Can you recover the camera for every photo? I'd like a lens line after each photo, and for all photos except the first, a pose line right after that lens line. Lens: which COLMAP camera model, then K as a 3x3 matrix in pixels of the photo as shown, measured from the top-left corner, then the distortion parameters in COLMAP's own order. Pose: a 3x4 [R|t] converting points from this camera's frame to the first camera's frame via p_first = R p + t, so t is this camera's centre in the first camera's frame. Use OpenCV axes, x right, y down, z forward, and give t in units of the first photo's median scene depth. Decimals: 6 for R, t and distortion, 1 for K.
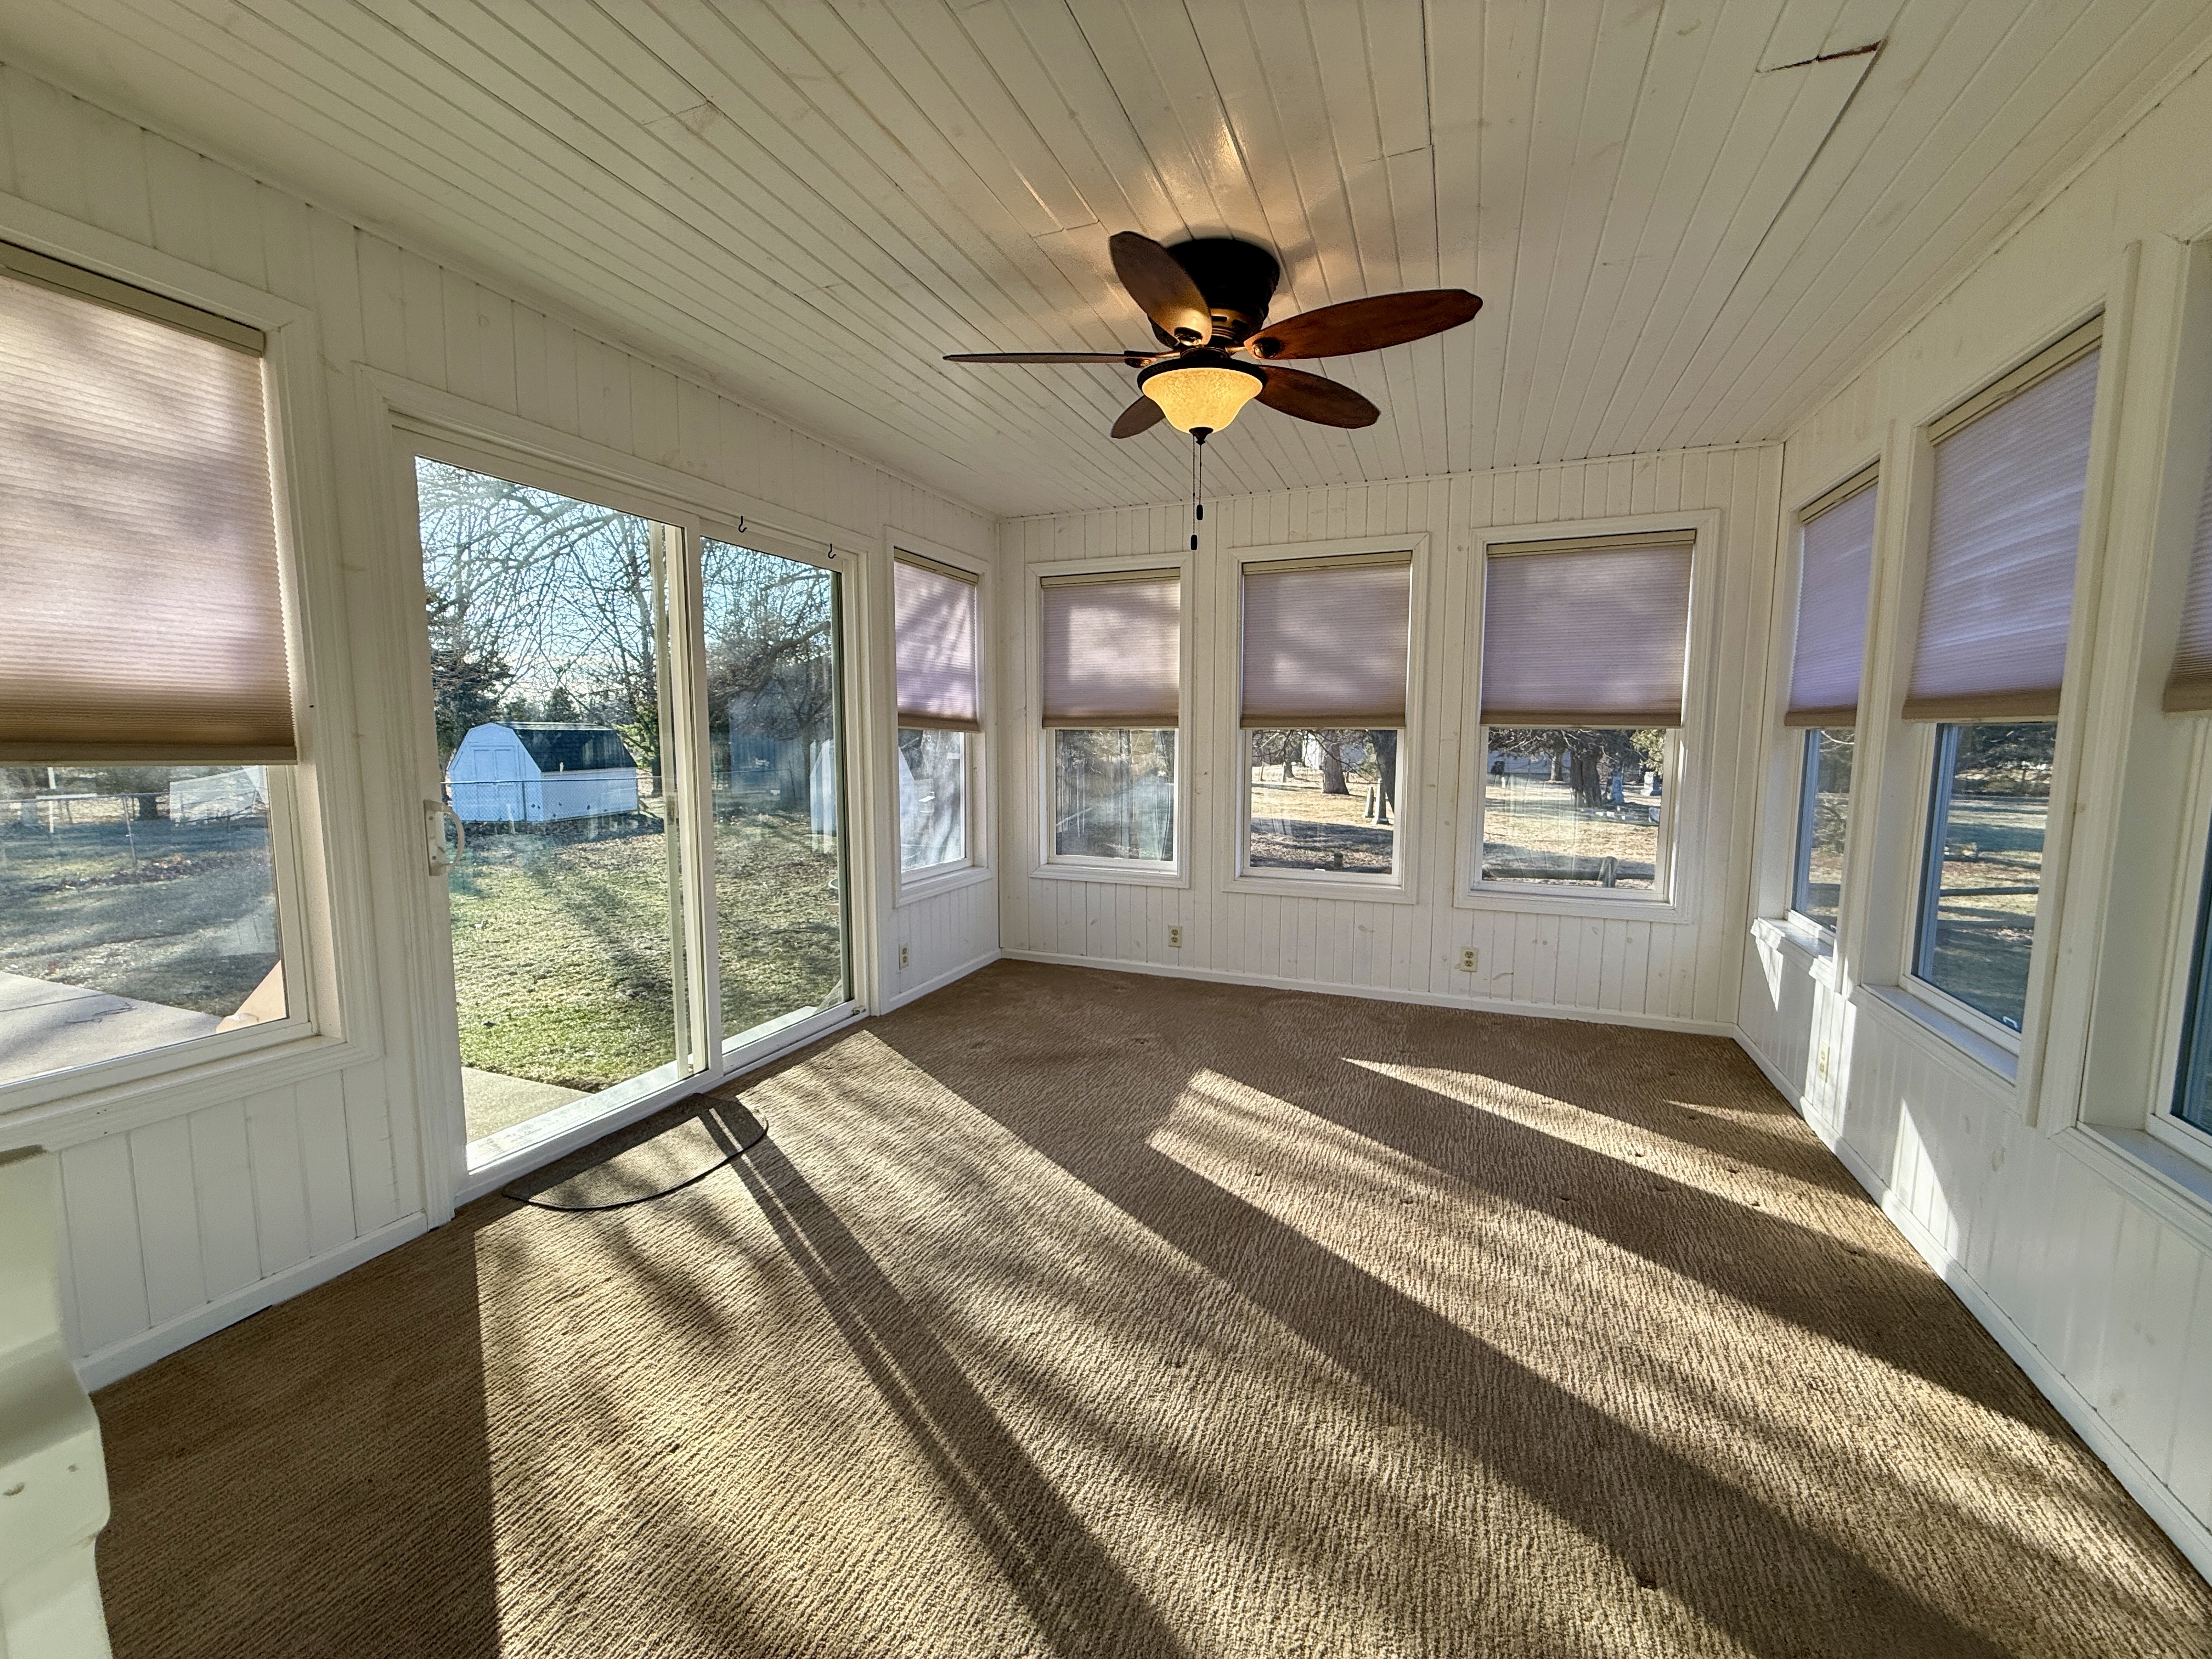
lens RADIAL K [[879.3, 0, 1106.0], [0, 879.3, 829.5], [0, 0, 1]] dist [-0.000015, 0.000165]
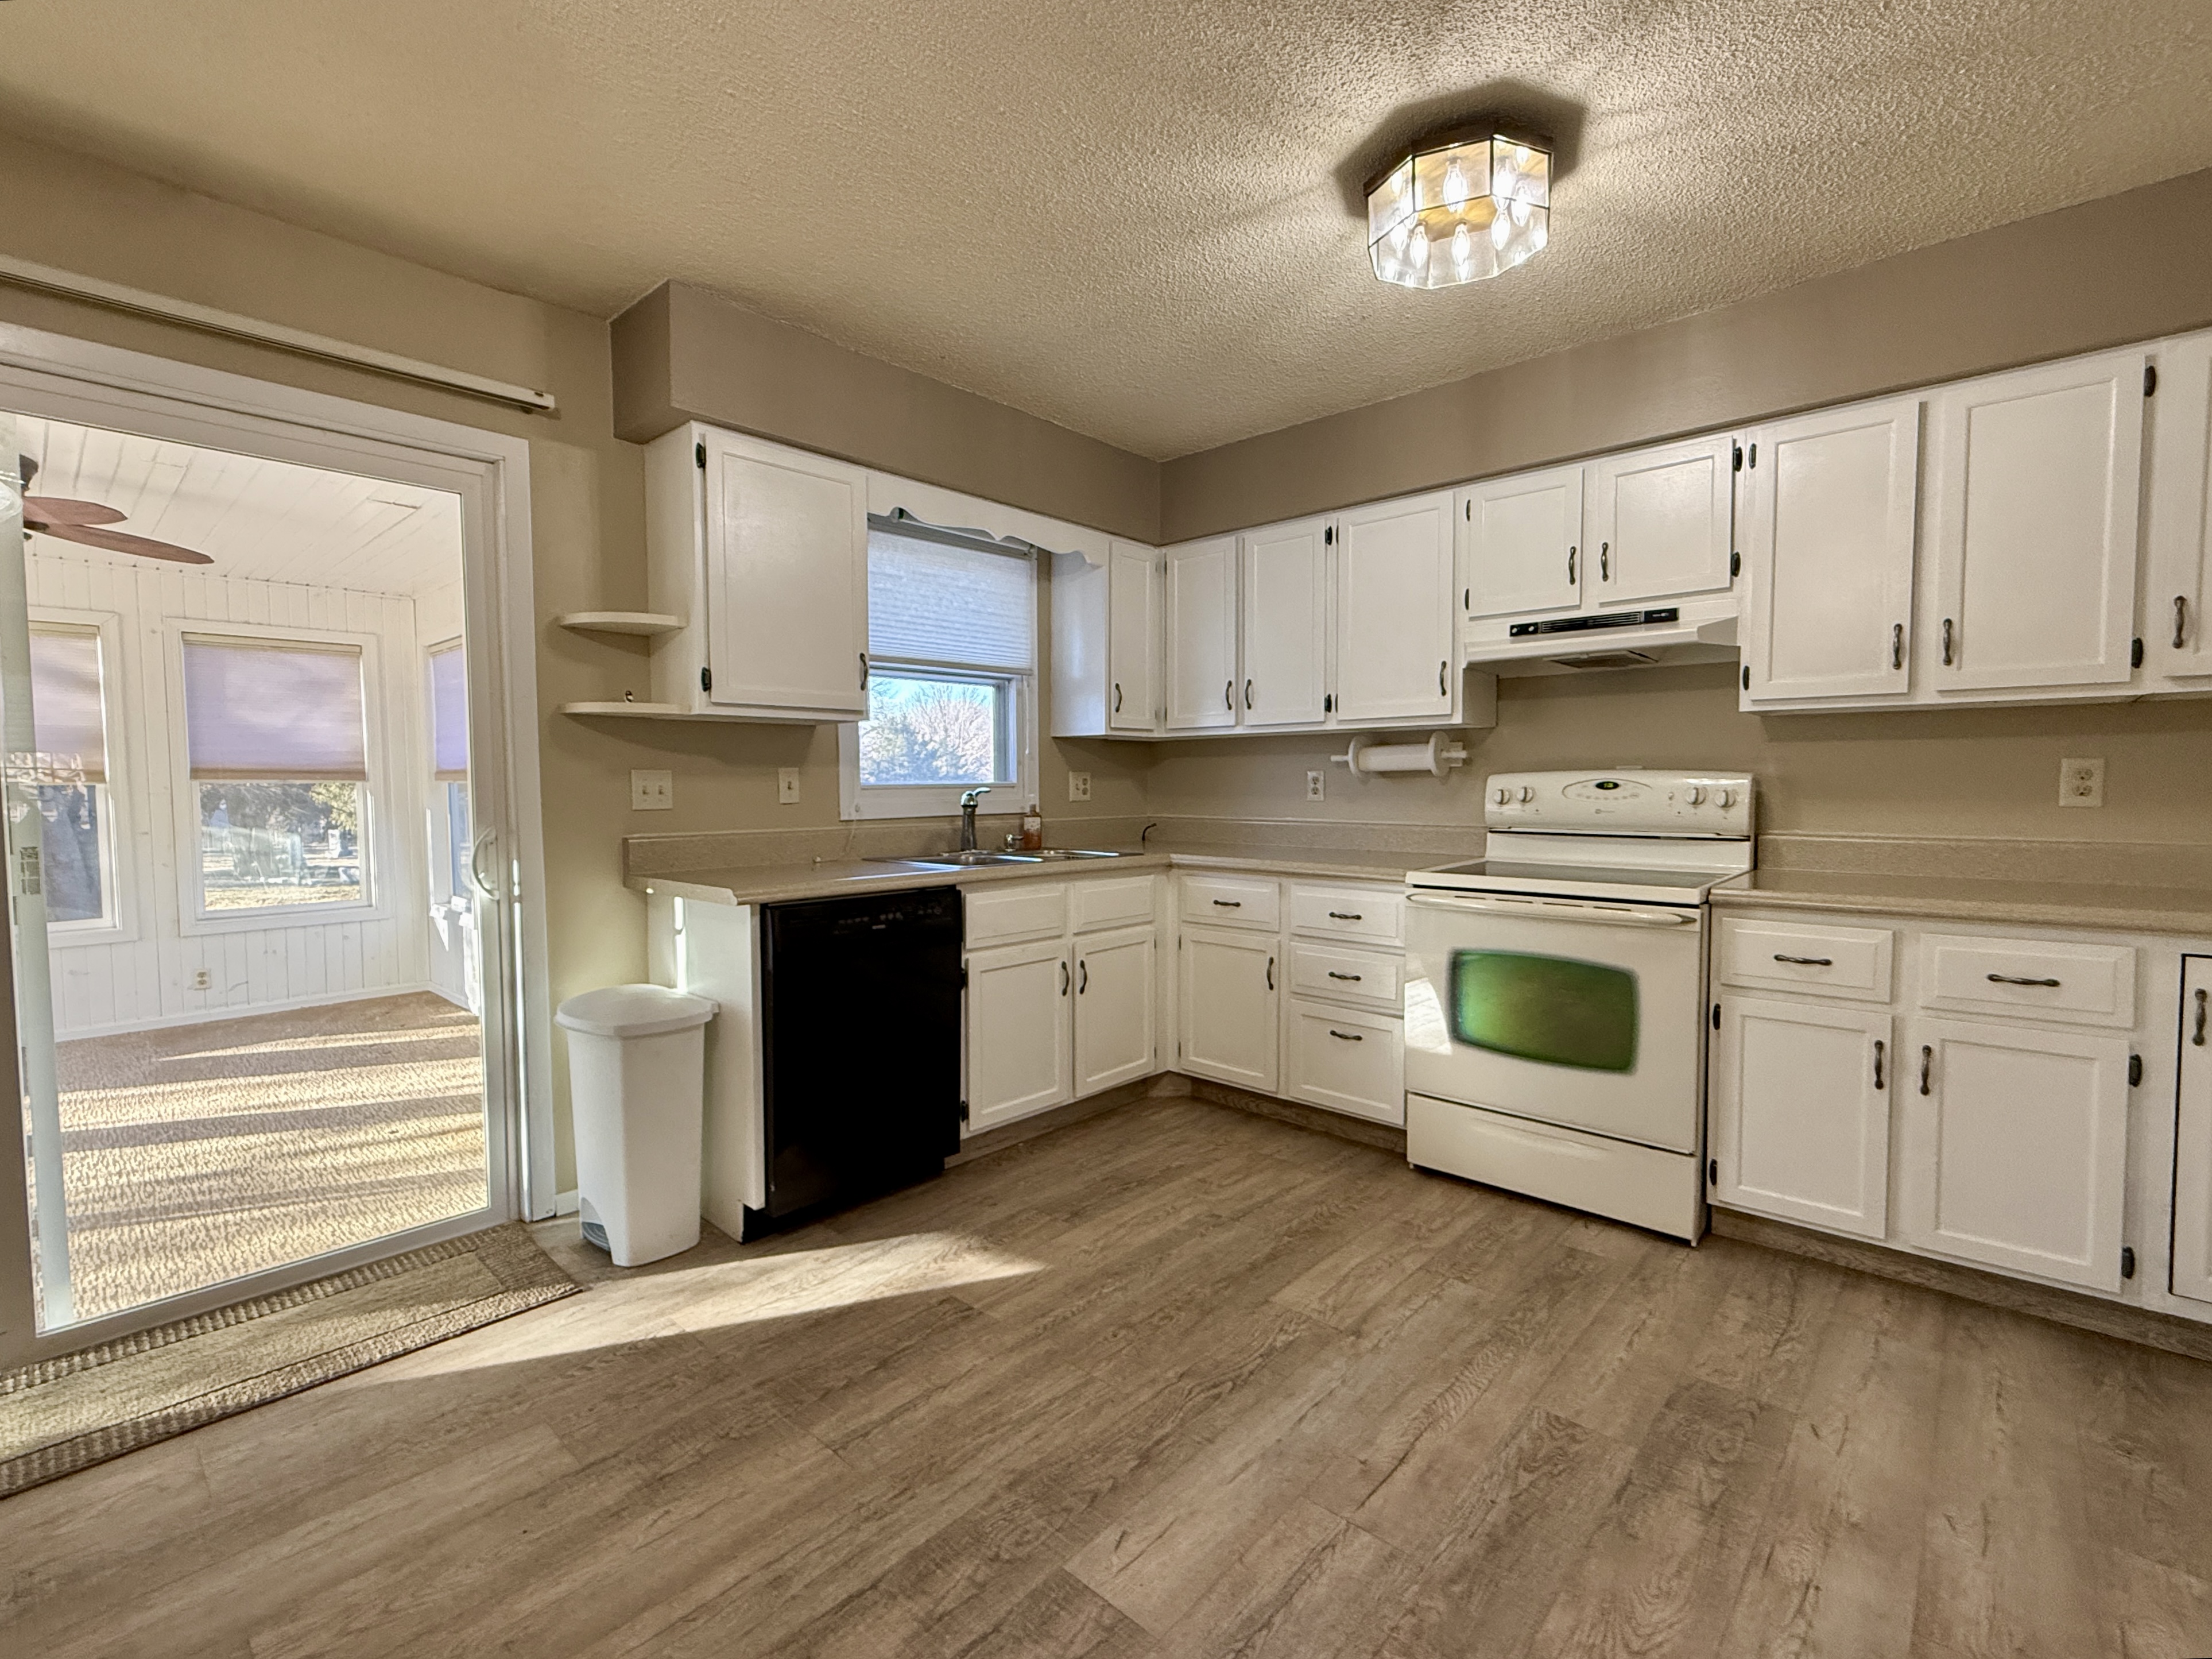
lens RADIAL K [[1008.6, 0, 1106.0], [0, 1008.6, 829.5], [0, 0, 1]] dist [-0.000657, -0.000066]
pose [[0.351865, -0.047458, 0.934847, -0.418761], [0.110718, 0.993813, 0.008779, 0.072603], [-0.929480, 0.100416, 0.354942, -0.631644]]
